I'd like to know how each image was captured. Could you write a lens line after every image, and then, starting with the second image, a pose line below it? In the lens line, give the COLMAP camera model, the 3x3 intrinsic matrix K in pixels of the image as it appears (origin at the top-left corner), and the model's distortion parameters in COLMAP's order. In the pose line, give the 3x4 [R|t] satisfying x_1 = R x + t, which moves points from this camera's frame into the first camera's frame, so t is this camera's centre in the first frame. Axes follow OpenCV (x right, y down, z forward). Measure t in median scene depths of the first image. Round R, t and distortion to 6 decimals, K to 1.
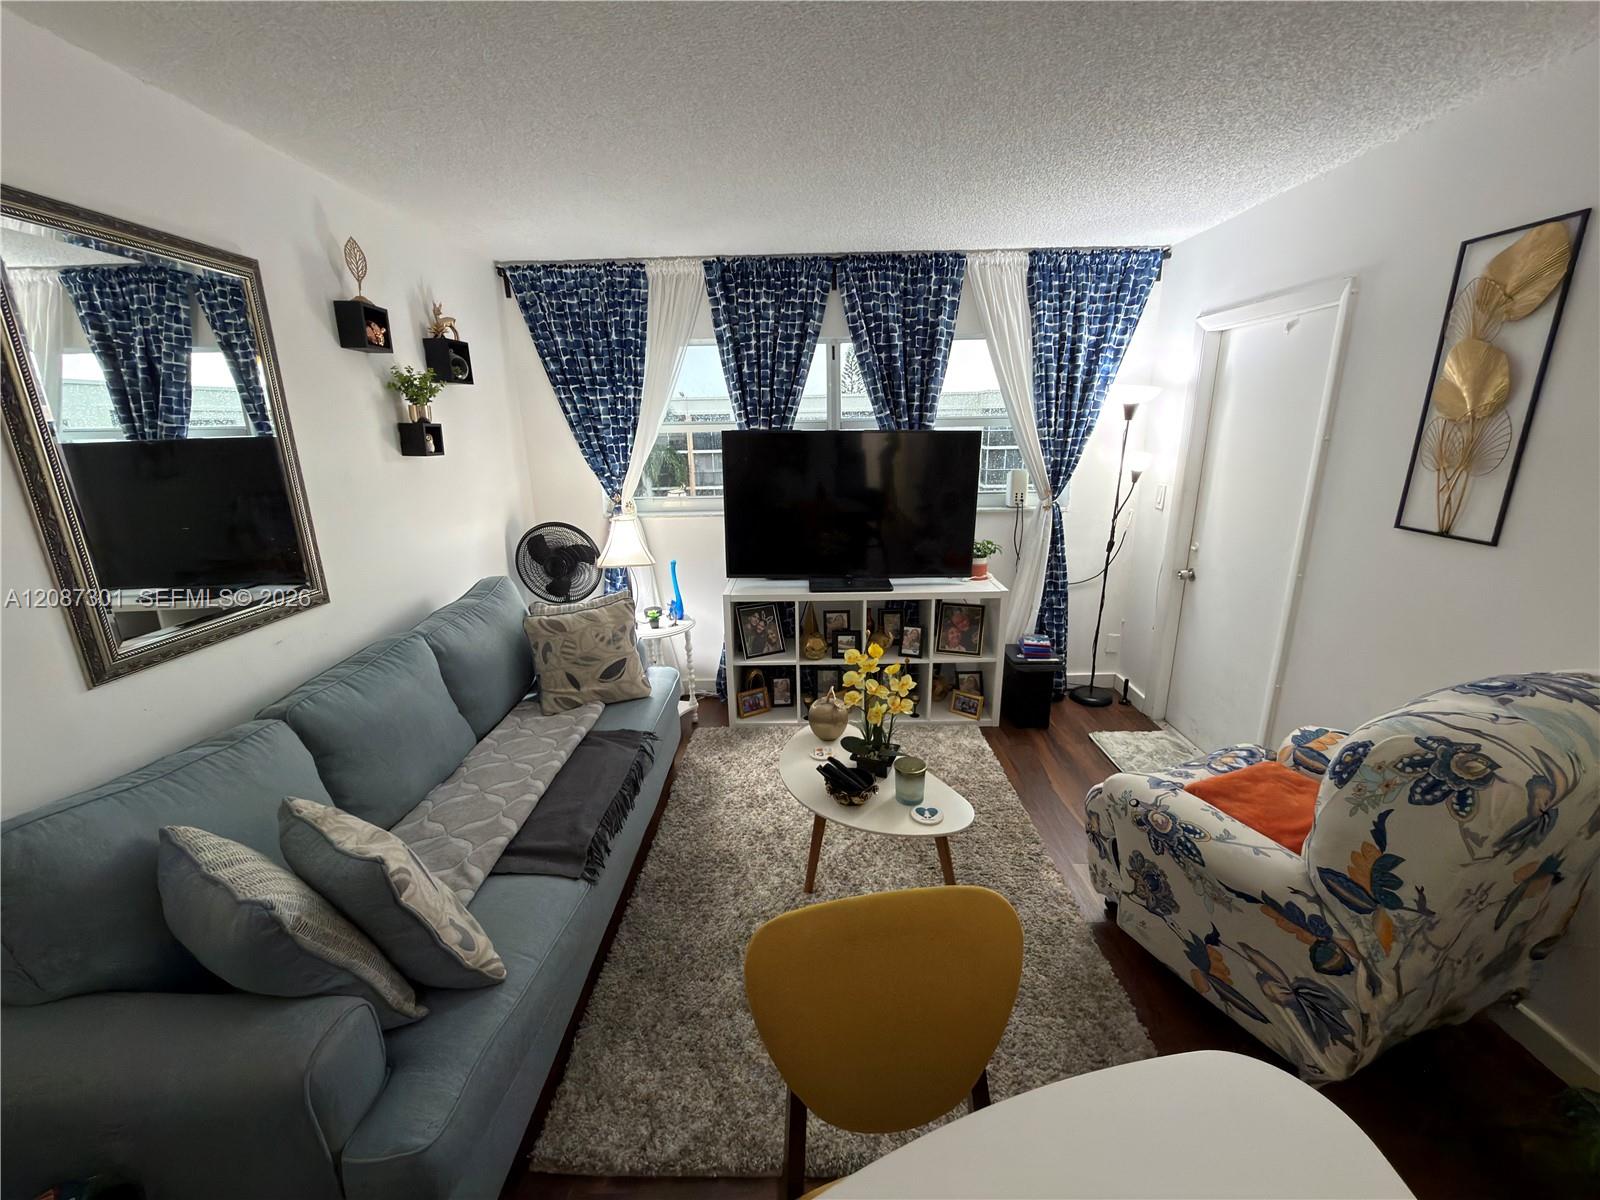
lens RADIAL K [[640.7, 0, 800.0], [0, 640.7, 600.0], [0, 0, 1]] dist [-0.000207, -0.000032]
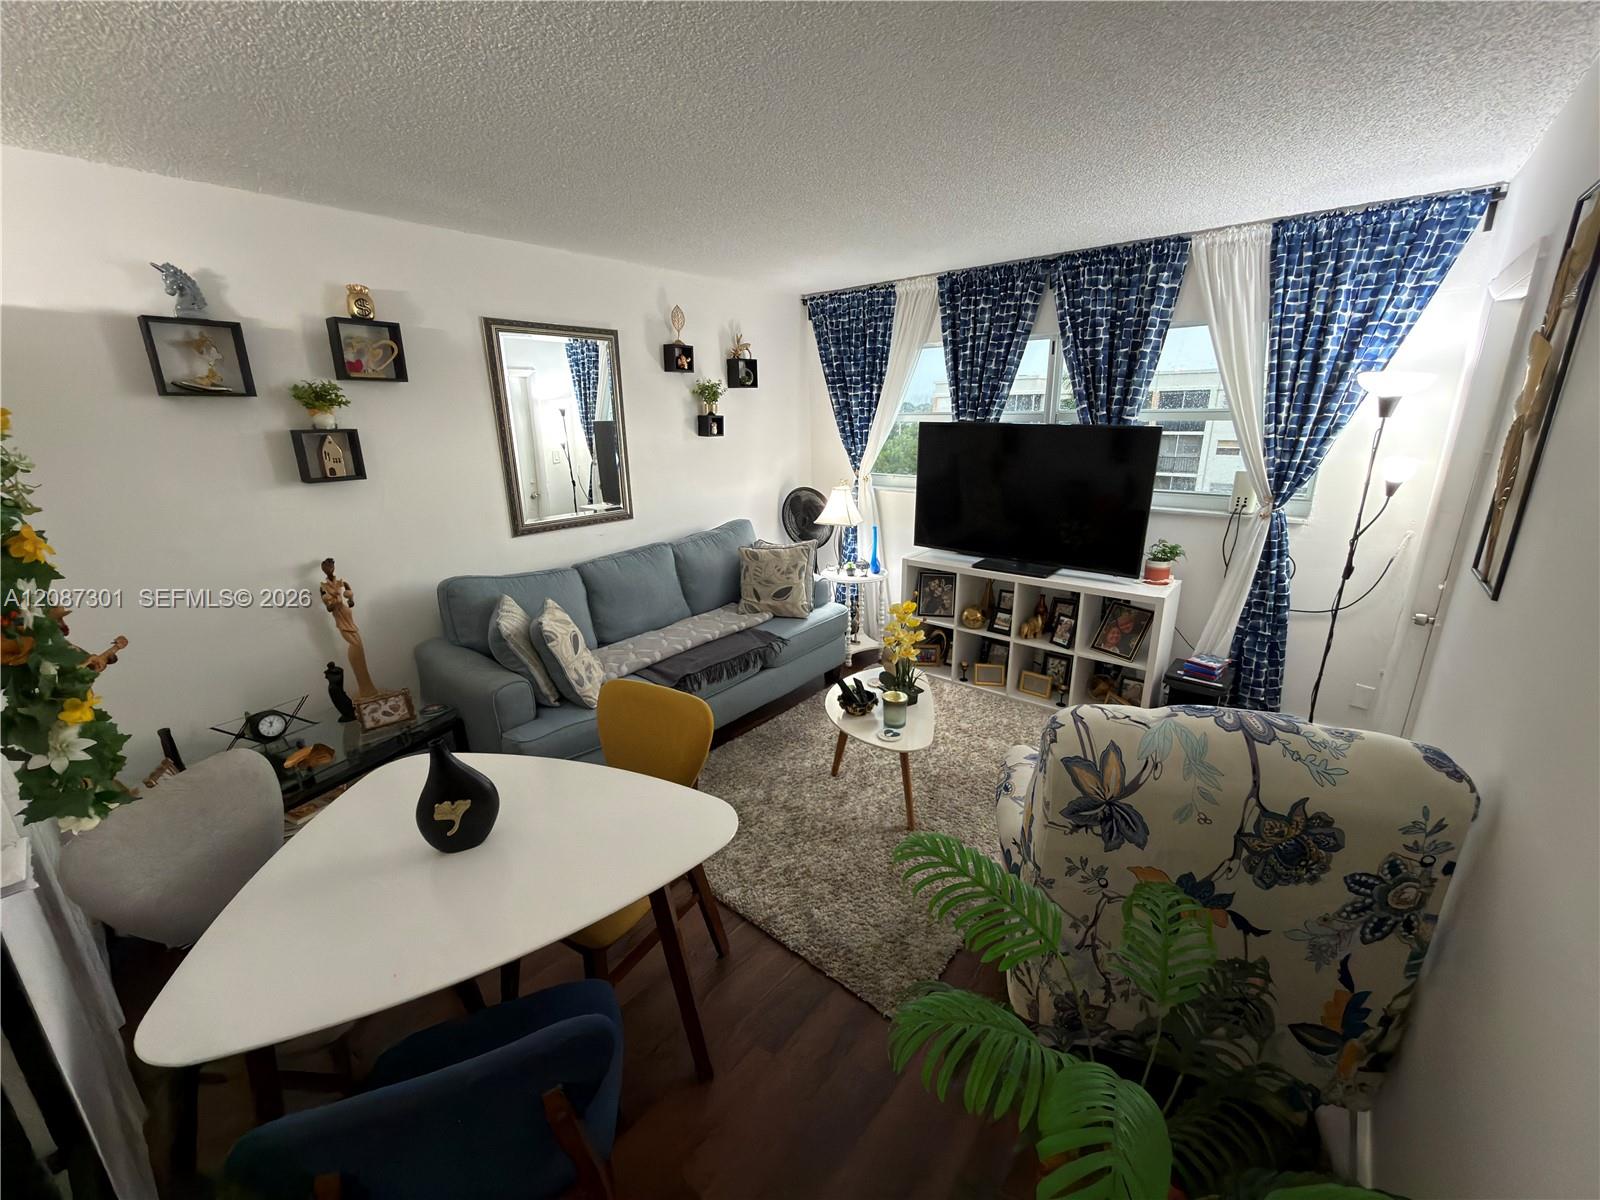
lens RADIAL K [[640.7, 0, 800.0], [0, 640.7, 600.0], [0, 0, 1]] dist [-0.000207, -0.000032]
pose [[0.774298, 0.186055, -0.604852, 0.469906], [-0.165402, 0.982079, 0.090353, -0.007539], [0.610823, 0.030083, 0.791196, -0.072897]]
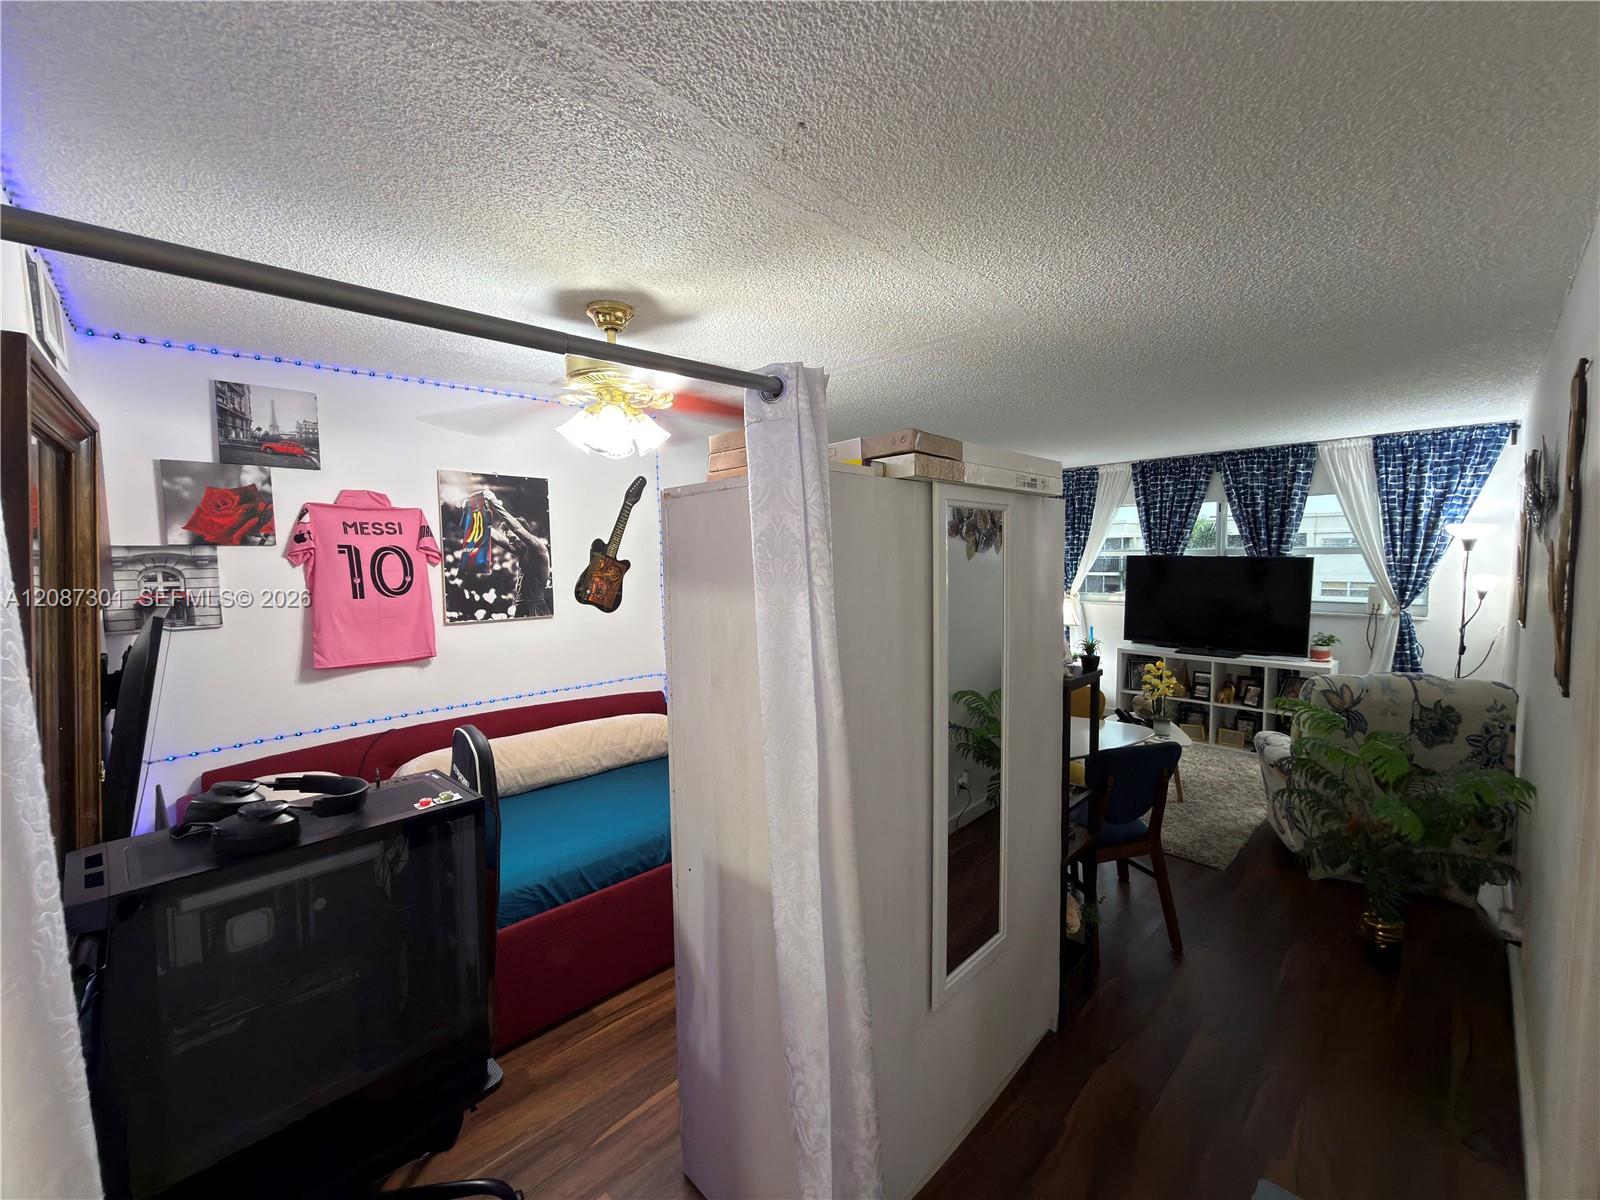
lens RADIAL K [[640.7, 0, 800.0], [0, 640.7, 600.0], [0, 0, 1]] dist [-0.000207, -0.000032]
pose [[0.696799, 0.060805, -0.714685, 0.498948], [-0.187951, 0.977062, -0.100119, 0.195290], [0.692204, 0.204088, 0.692244, -0.793323]]
